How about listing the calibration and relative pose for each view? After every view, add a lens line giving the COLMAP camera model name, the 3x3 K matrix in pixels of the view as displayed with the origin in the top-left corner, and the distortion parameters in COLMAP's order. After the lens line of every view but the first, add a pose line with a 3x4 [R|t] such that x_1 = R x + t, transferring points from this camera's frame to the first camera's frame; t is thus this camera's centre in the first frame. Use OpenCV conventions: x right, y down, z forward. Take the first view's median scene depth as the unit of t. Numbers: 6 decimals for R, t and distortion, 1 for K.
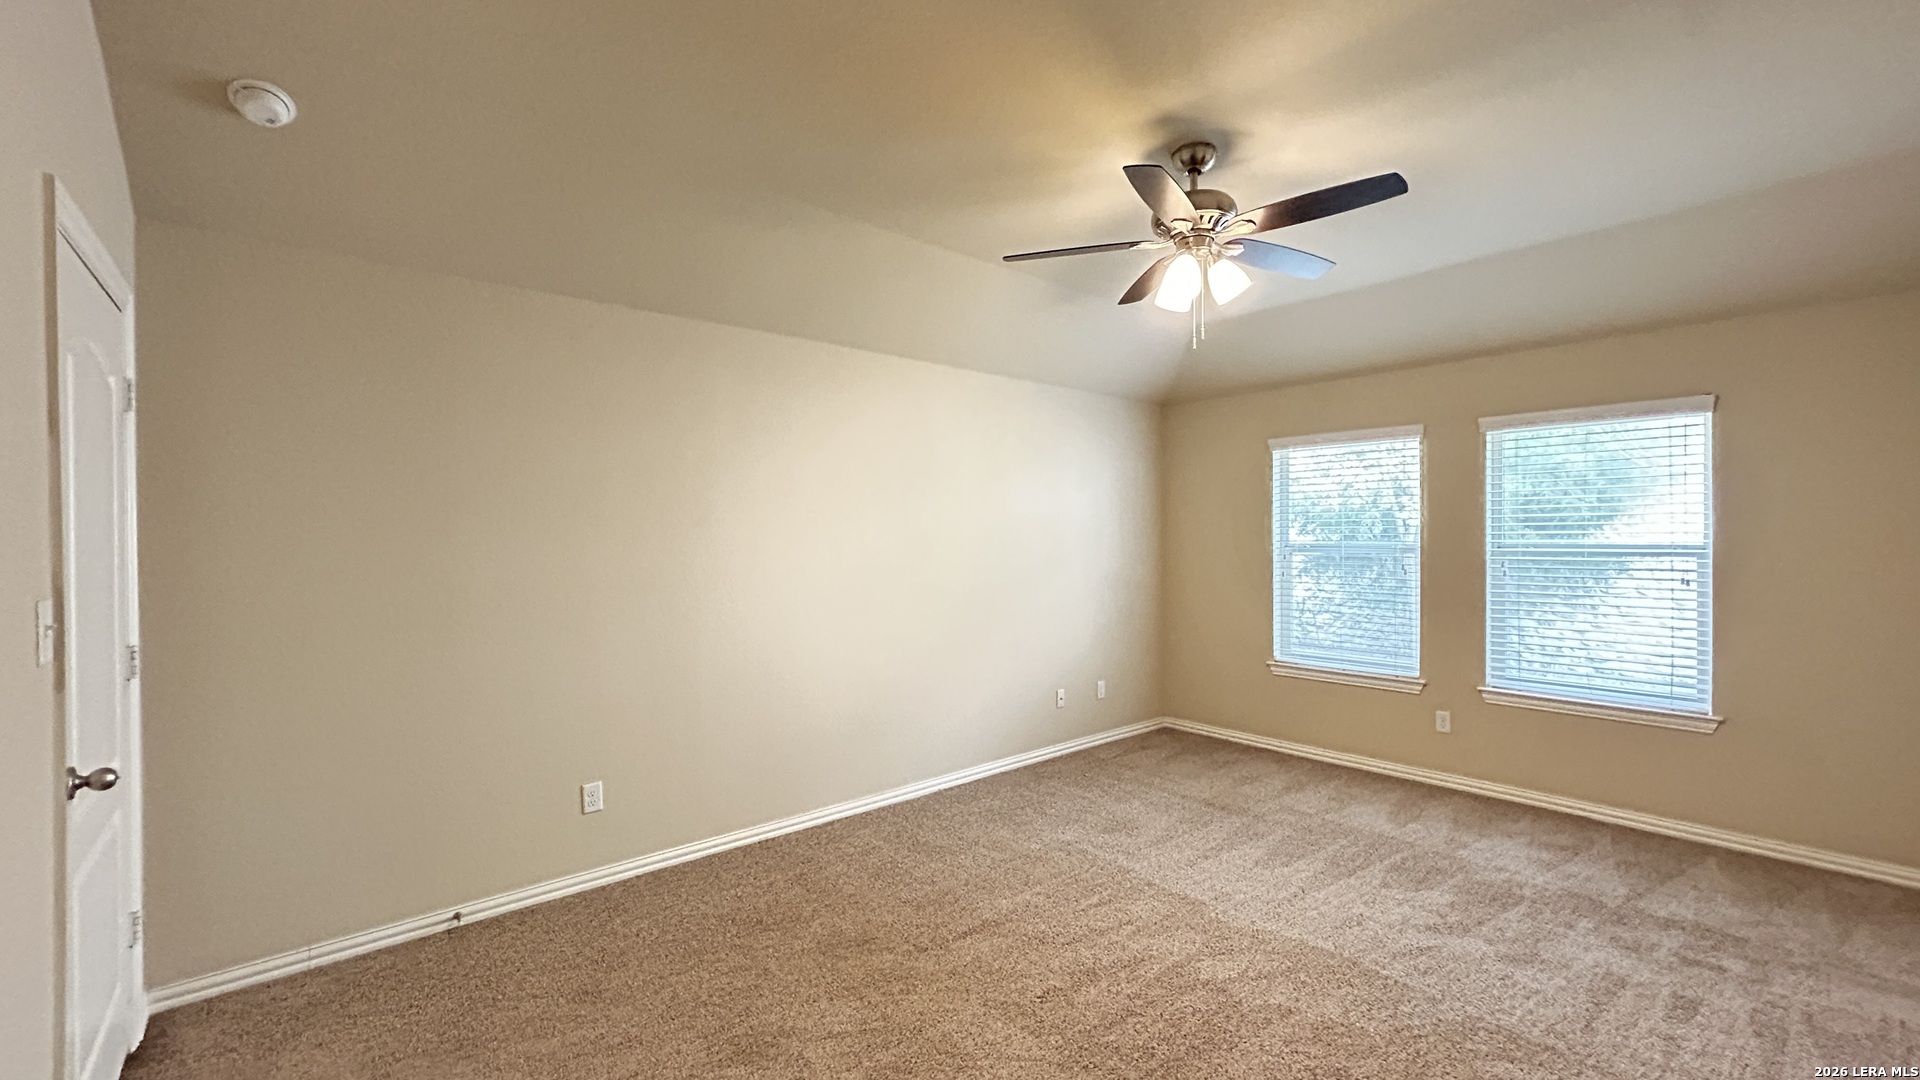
lens RADIAL K [[770.3, 0, 963.0], [0, 770.3, 538.2], [0, 0, 1]] dist [0.001308, 0.000460]
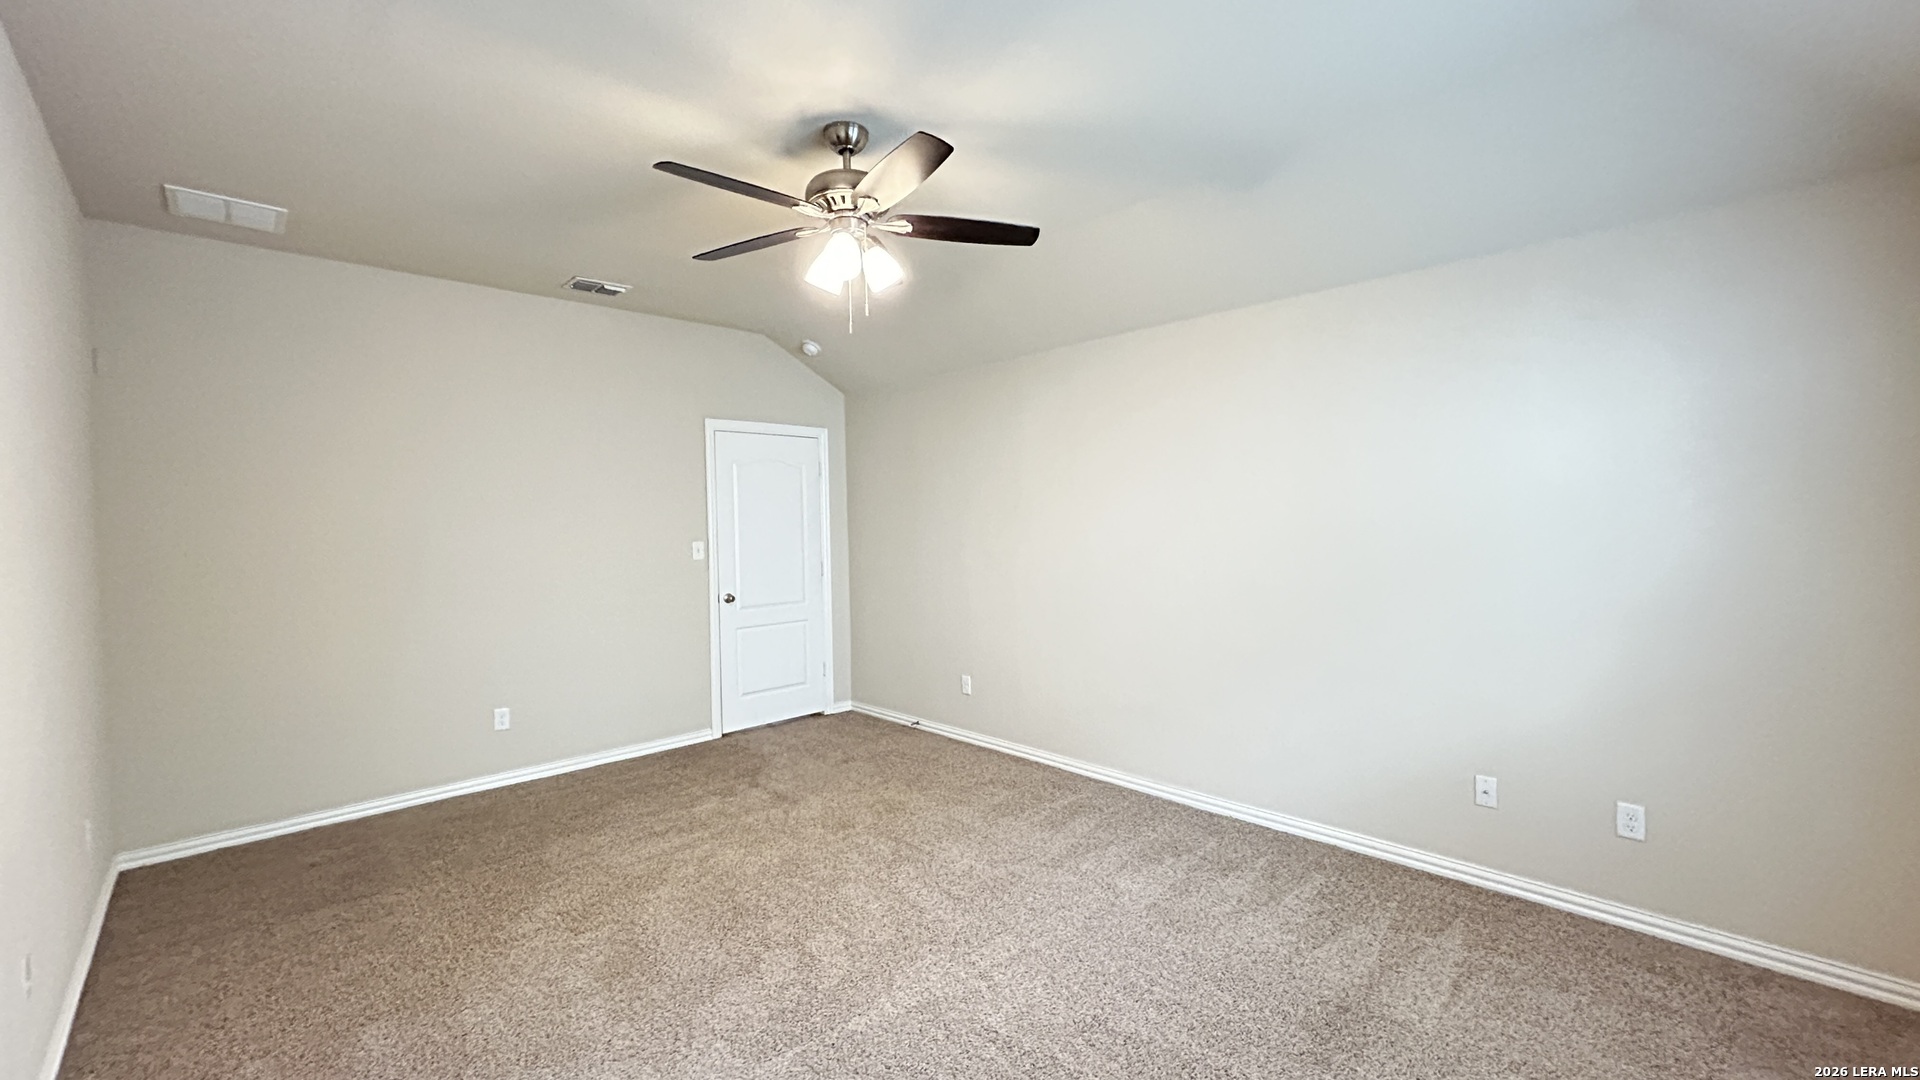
lens RADIAL K [[770.3, 0, 963.0], [0, 770.3, 538.2], [0, 0, 1]] dist [0.001308, 0.000460]
pose [[0.061473, 0.032600, -0.997576, 0.959897], [0.014857, 0.999326, 0.033573, -0.015438], [0.997998, -0.016885, 0.060947, 0.799434]]
